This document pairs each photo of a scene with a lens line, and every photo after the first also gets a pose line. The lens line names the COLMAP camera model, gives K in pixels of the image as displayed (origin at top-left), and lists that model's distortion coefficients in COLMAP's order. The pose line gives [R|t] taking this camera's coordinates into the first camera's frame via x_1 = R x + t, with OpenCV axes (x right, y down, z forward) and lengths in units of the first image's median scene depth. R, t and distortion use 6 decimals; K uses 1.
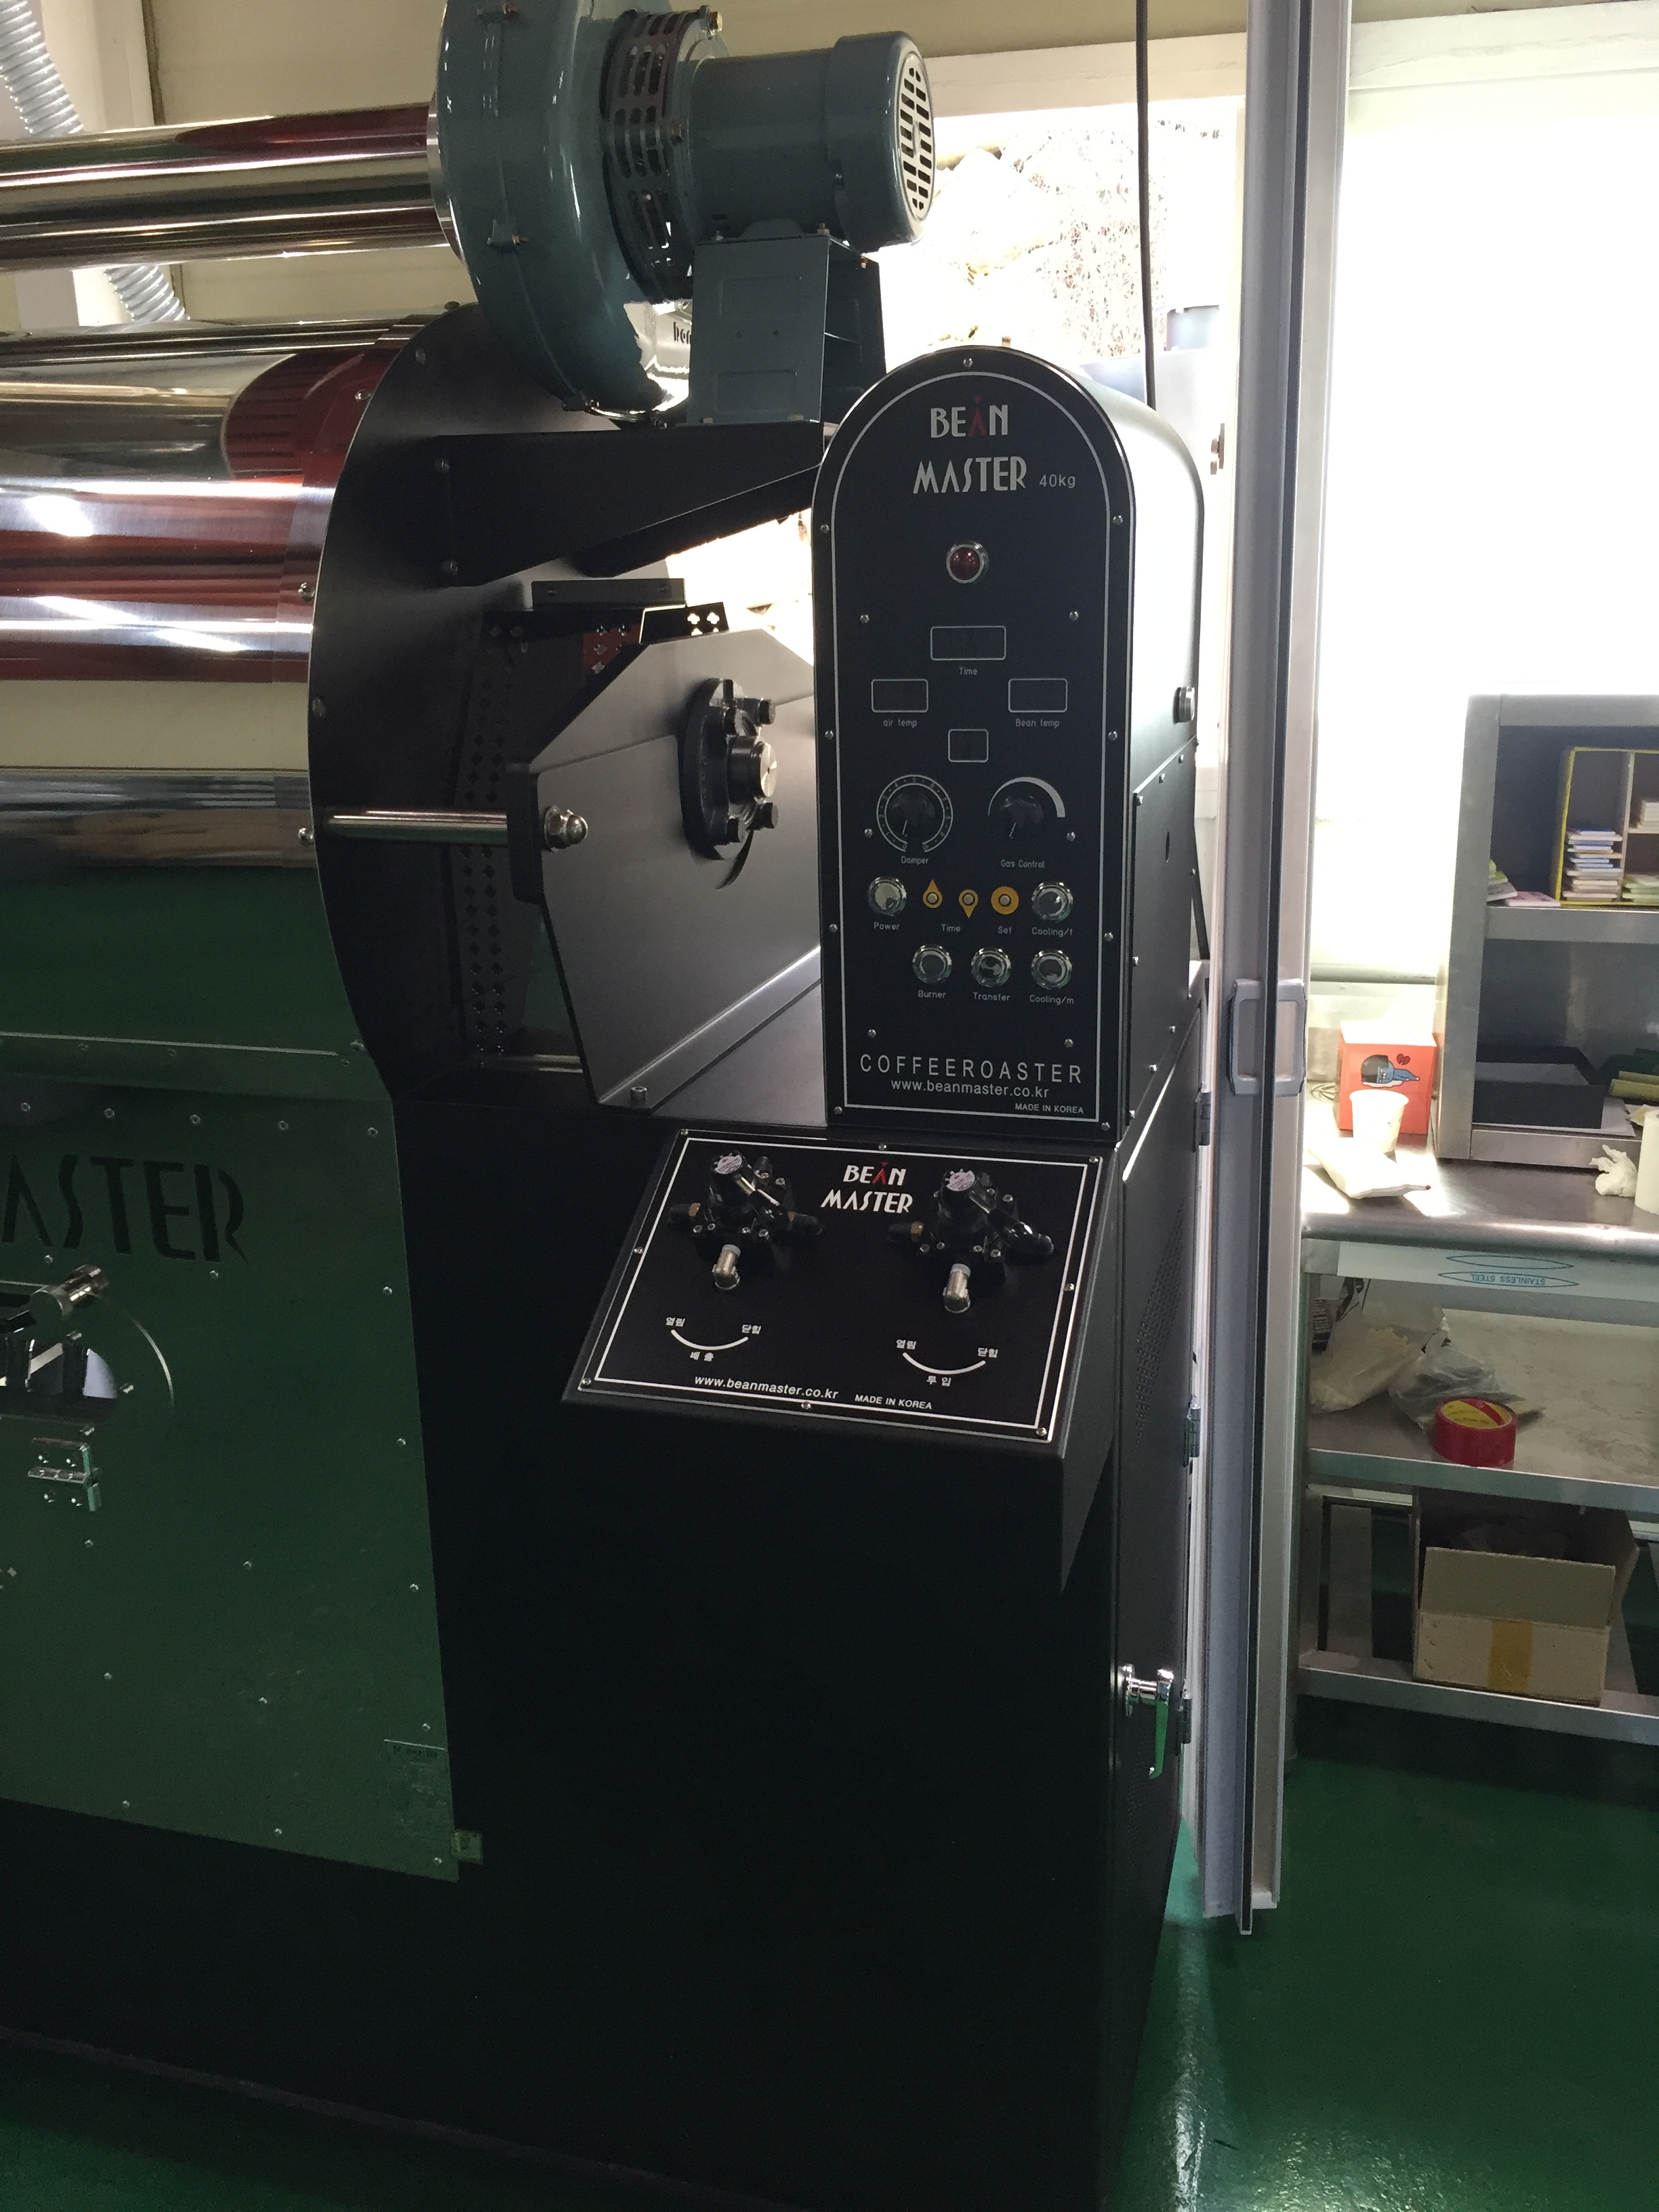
lens RADIAL K [[1924.8, 0, 830.4], [0, 1924.8, 1105.4], [0, 0, 1]] dist [0.064159, 0.003088]
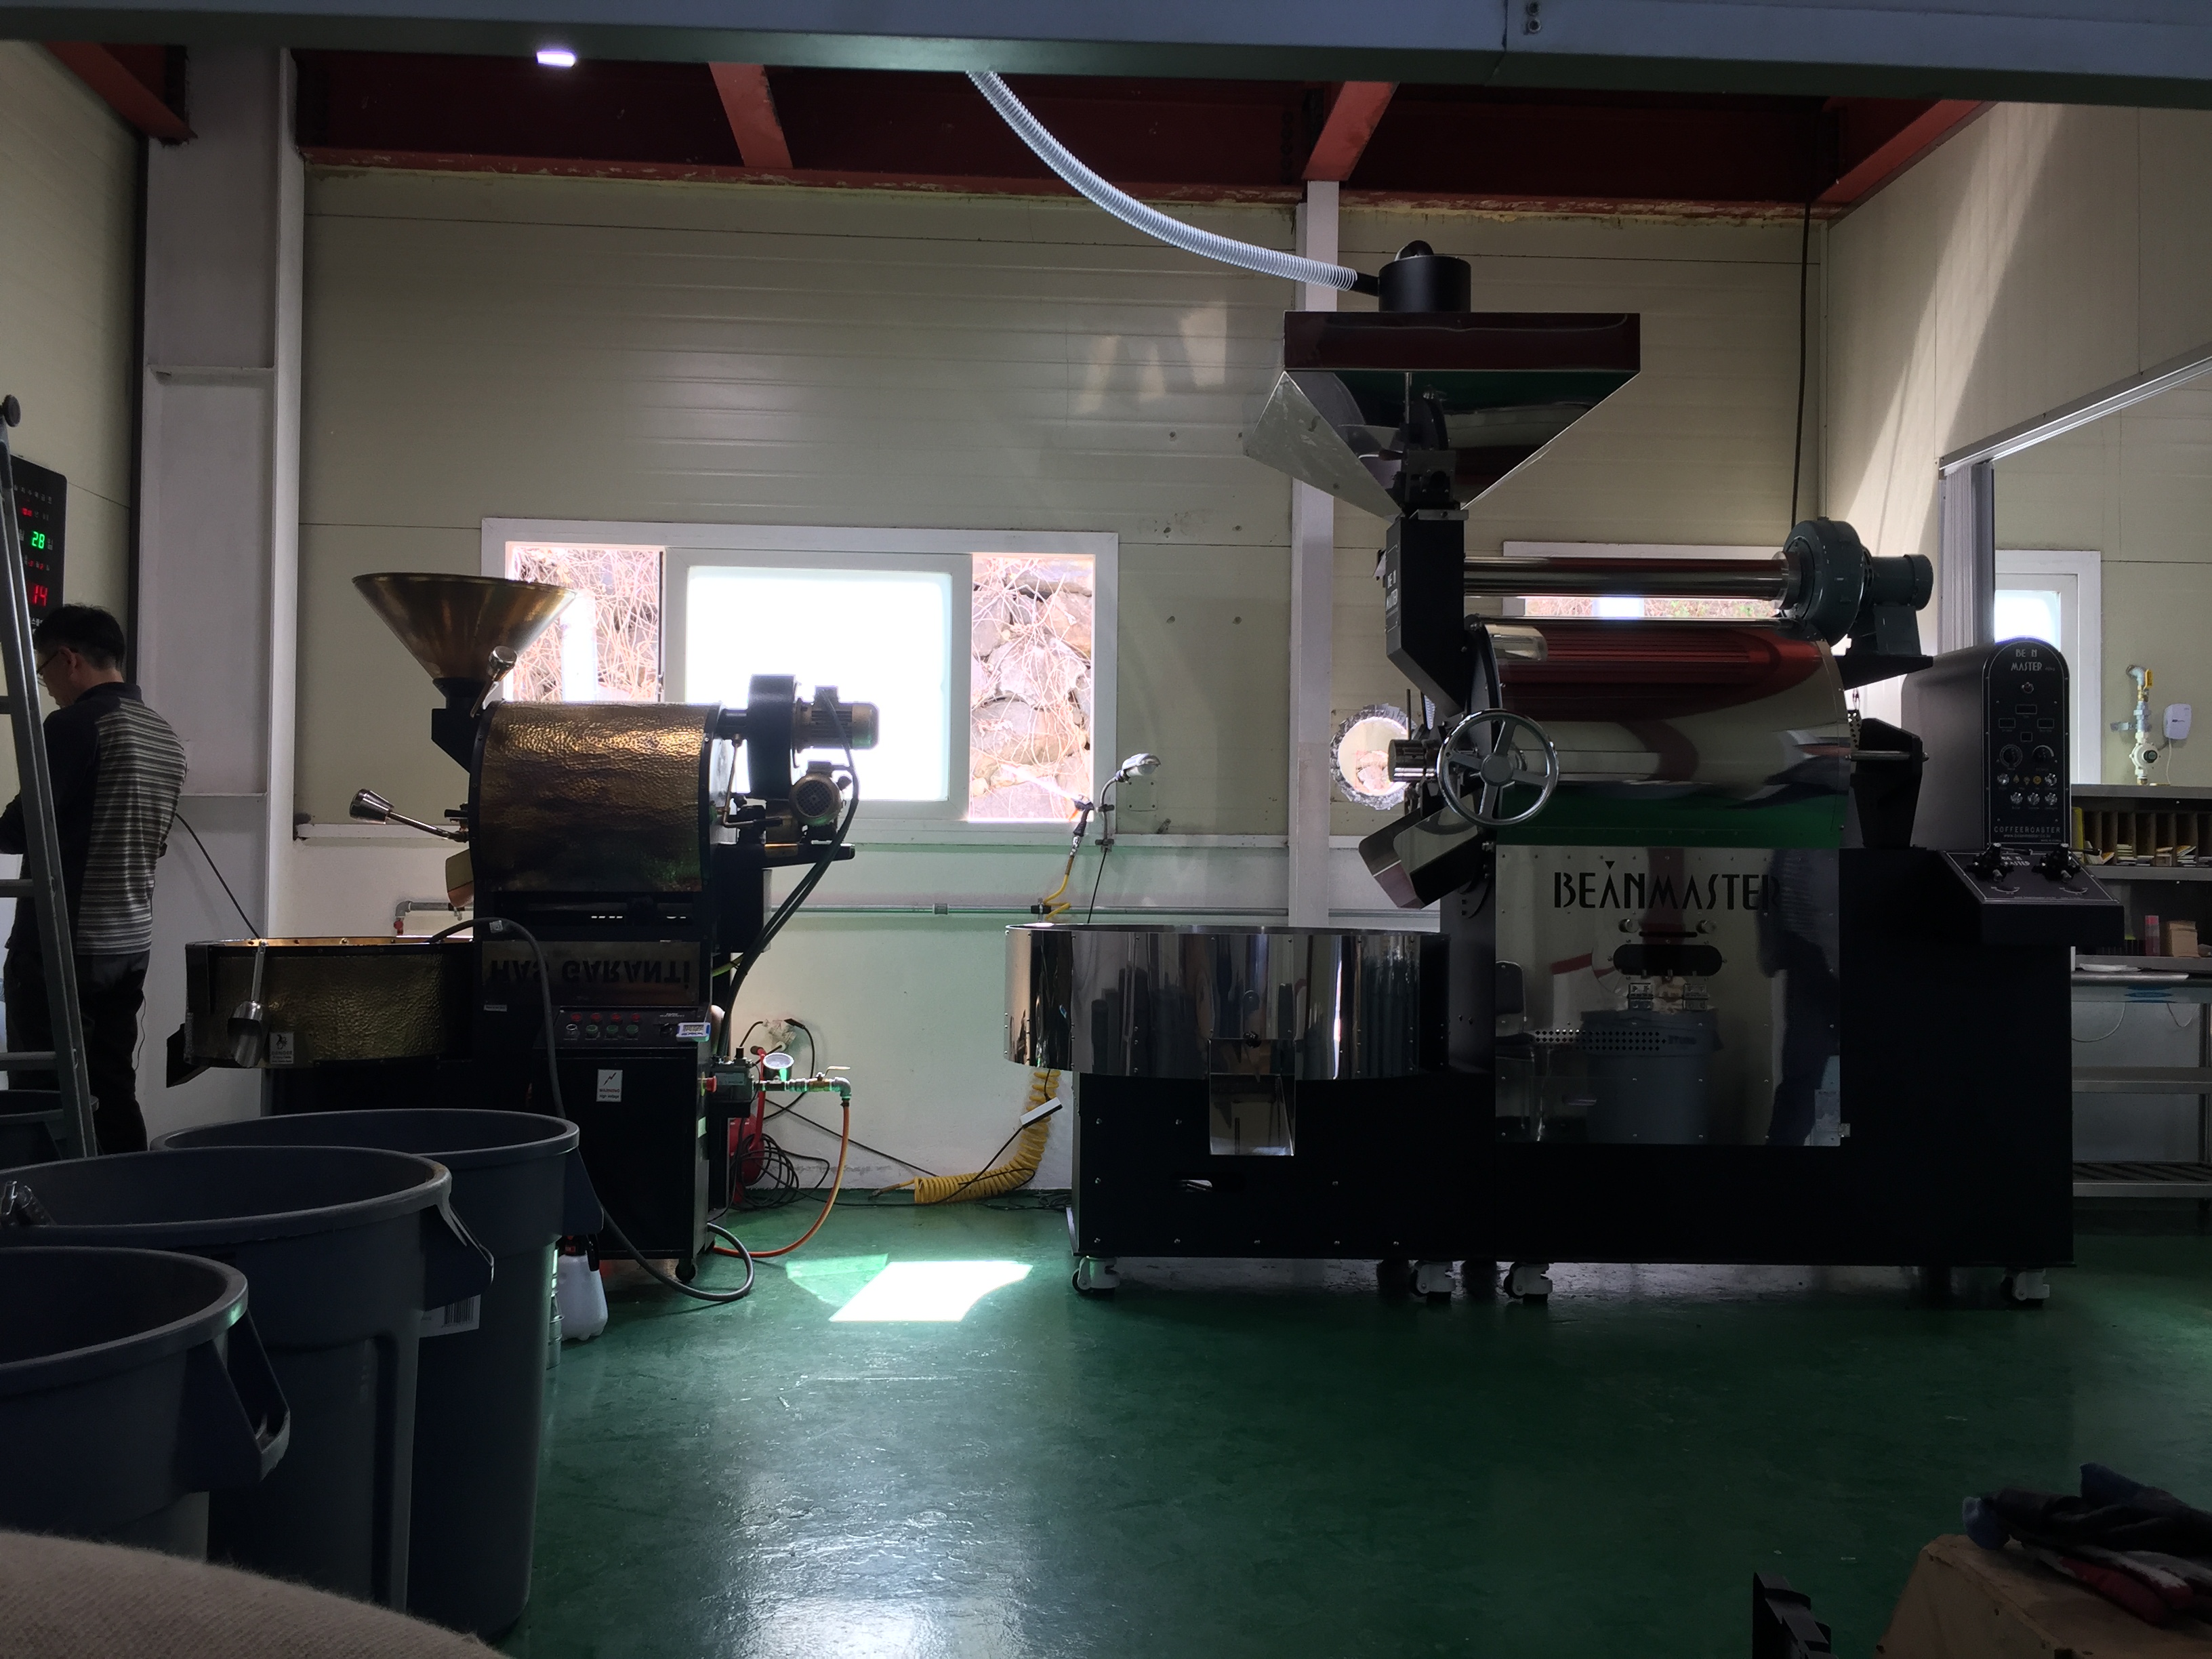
lens RADIAL K [[1943.1, 0, 1095.9], [0, 1943.1, 815.9], [0, 0, 1]] dist [0.066059, -0.028159]
pose [[0.941410, 0.042131, 0.334623, -2.709212], [0.064671, 0.951206, -0.301705, 0.923260], [-0.331007, 0.305668, 0.892749, -1.613303]]
